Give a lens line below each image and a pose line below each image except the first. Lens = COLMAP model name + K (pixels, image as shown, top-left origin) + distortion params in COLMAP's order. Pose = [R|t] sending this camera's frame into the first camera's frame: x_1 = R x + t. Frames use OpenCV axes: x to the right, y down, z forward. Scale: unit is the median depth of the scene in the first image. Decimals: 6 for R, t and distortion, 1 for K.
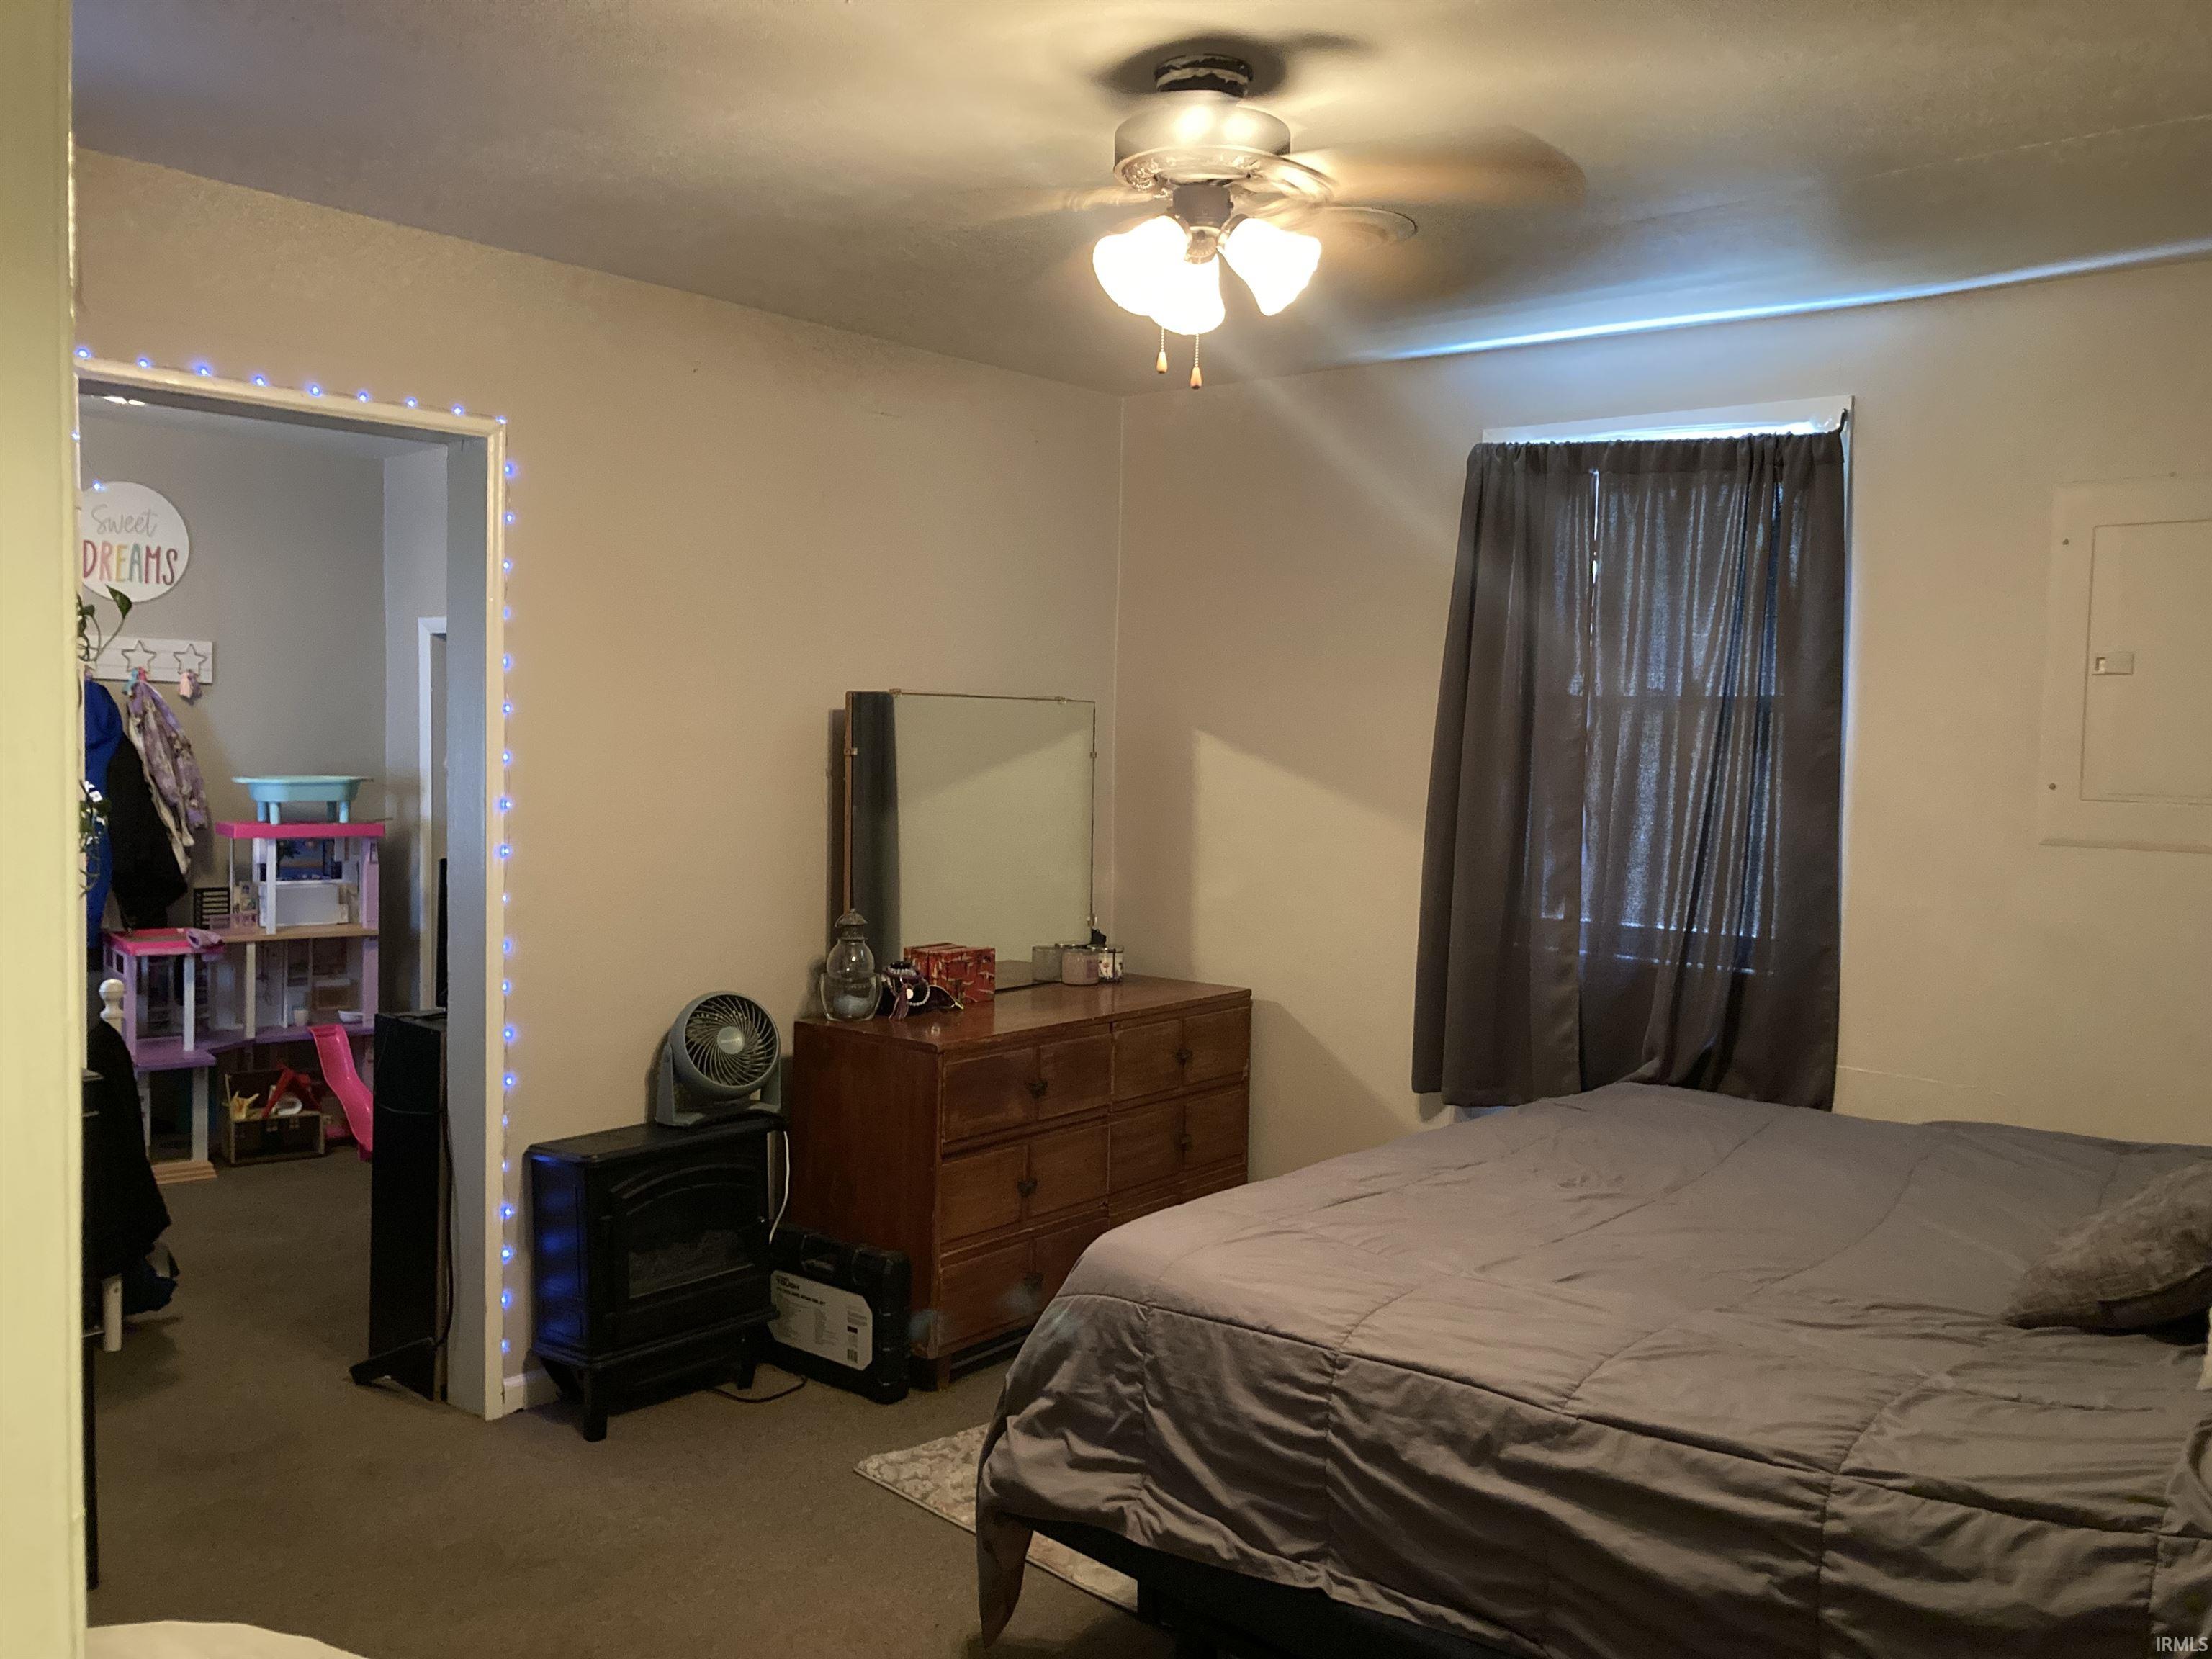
lens RADIAL K [[1793.6, 0, 1111.5], [0, 1793.6, 831.9], [0, 0, 1]] dist [-0.008430, -0.009640]
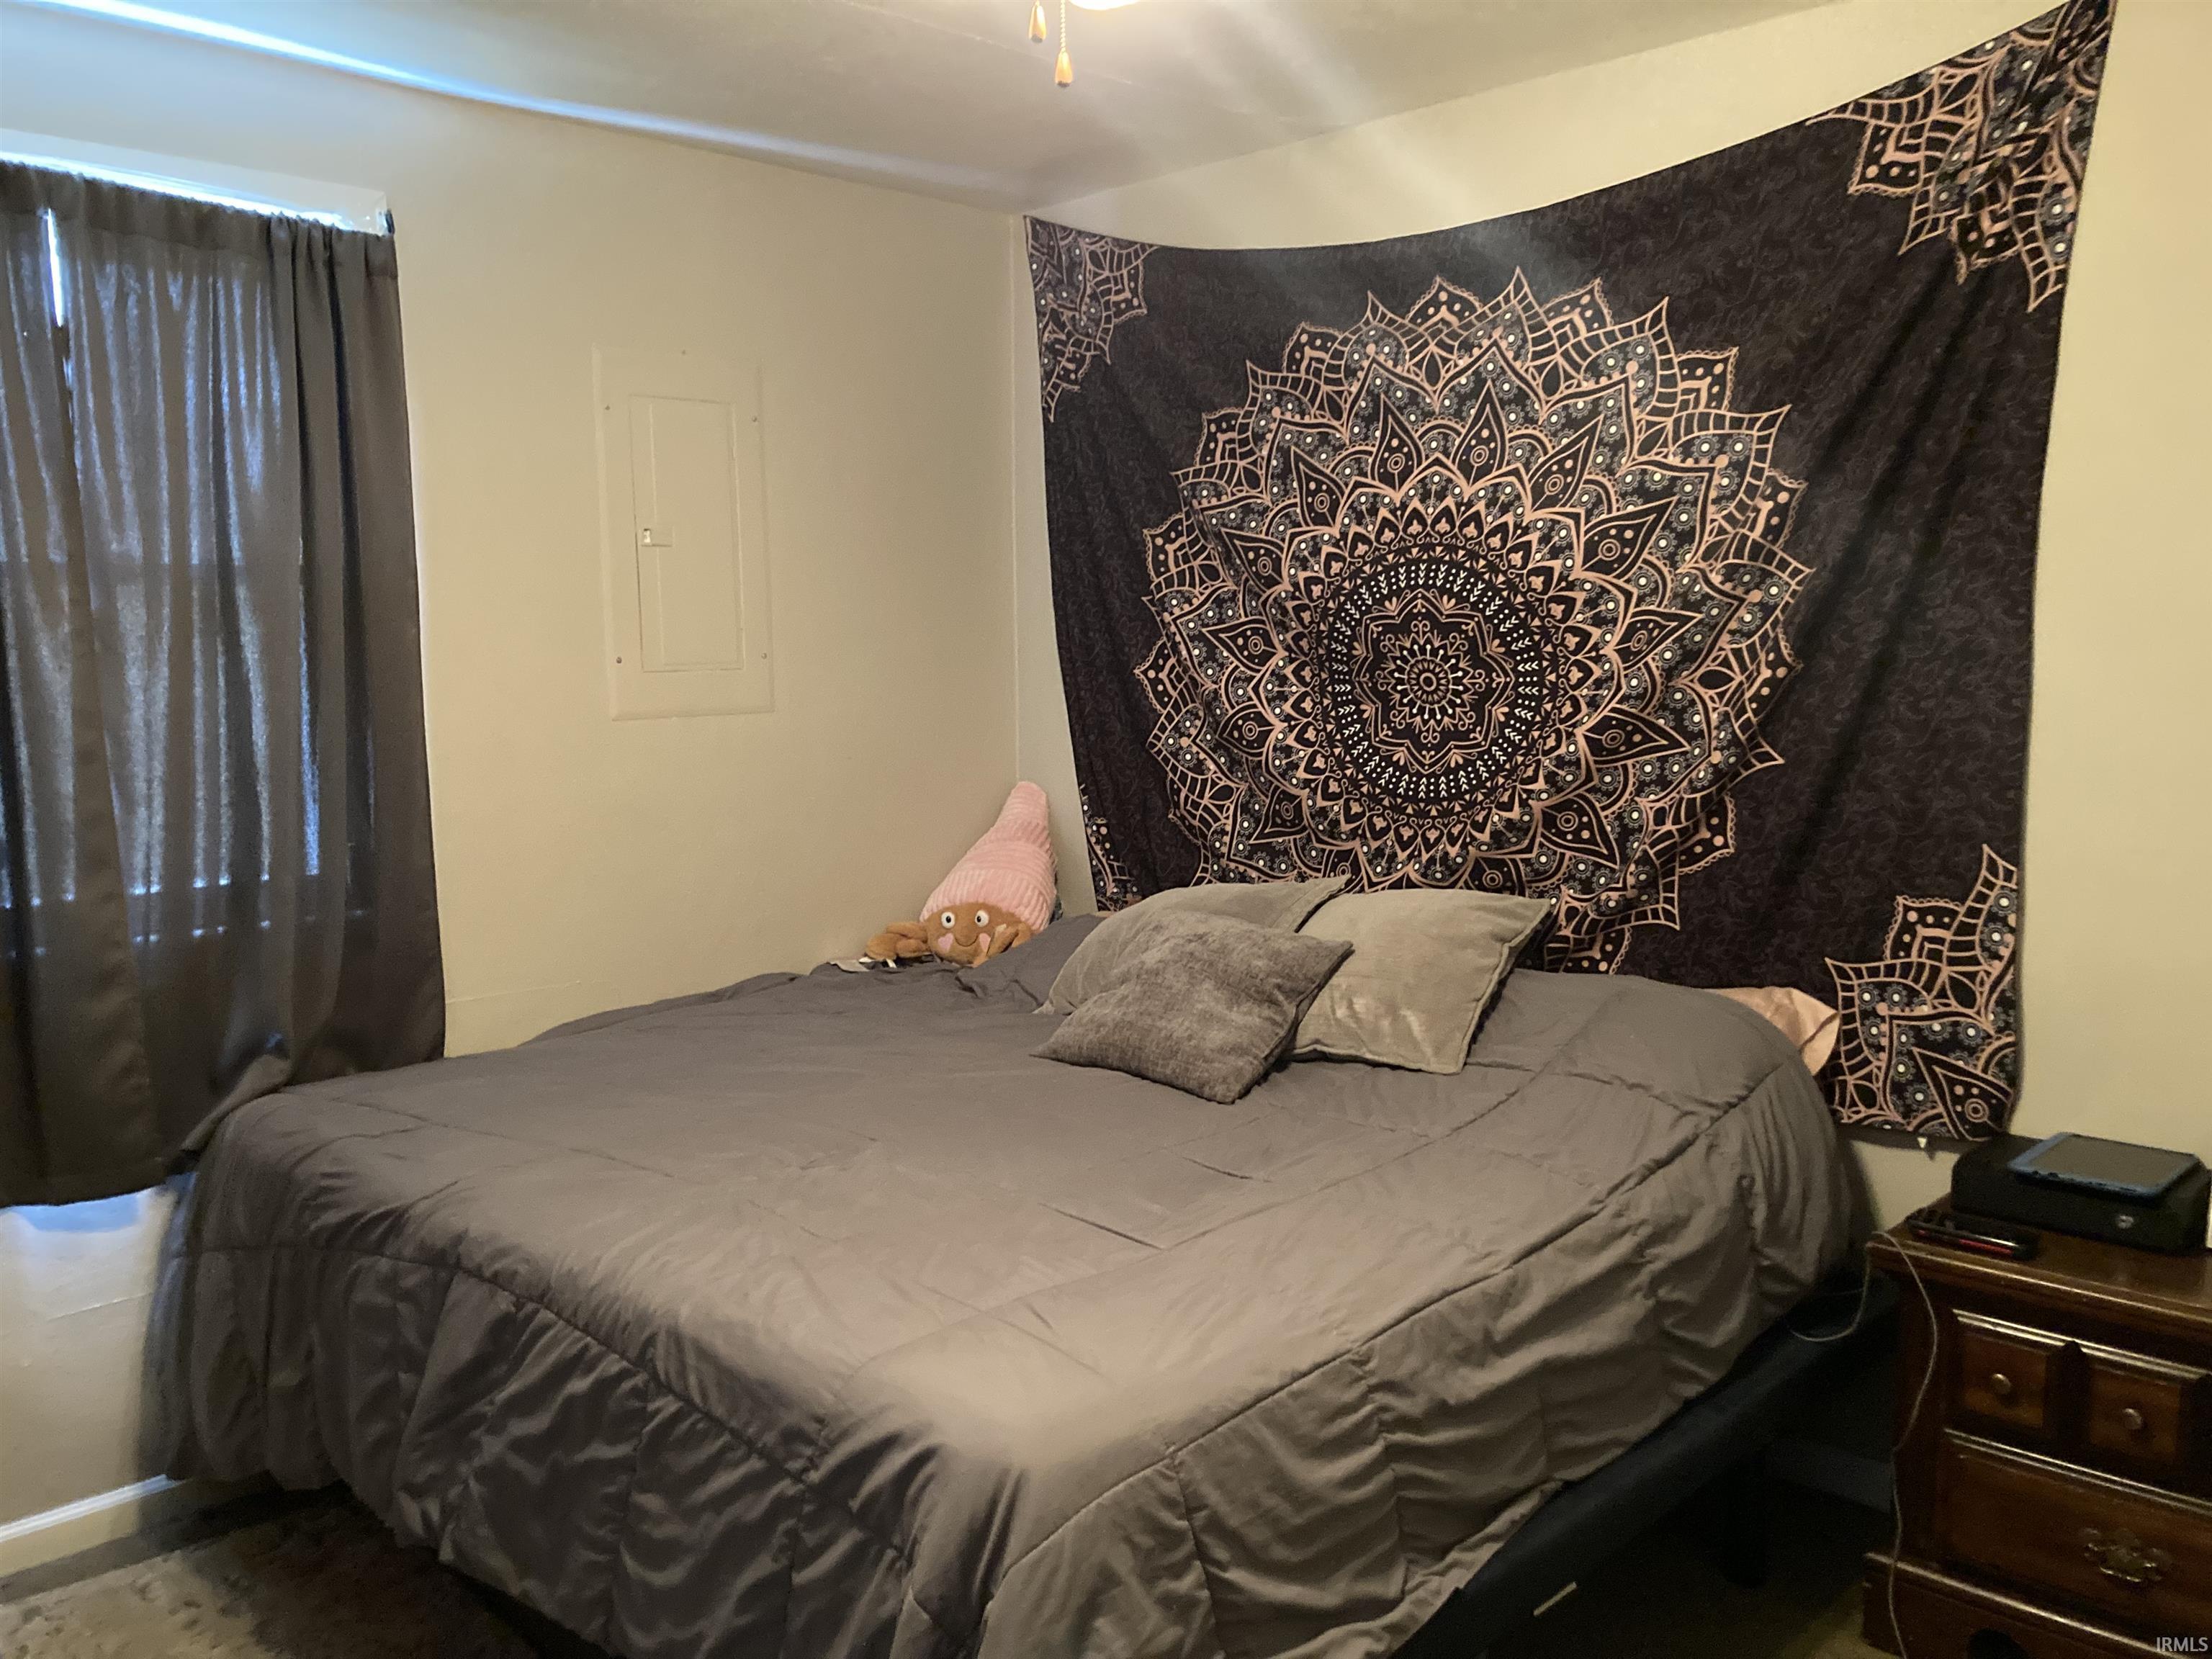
lens RADIAL K [[1793.6, 0, 1110.9], [0, 1793.6, 824.1], [0, 0, 1]] dist [-0.008430, -0.009640]
pose [[0.054156, -0.135658, 0.989275, -0.412934], [0.066297, 0.989031, 0.131995, -0.045258], [-0.996329, 0.058438, 0.062555, 0.631321]]
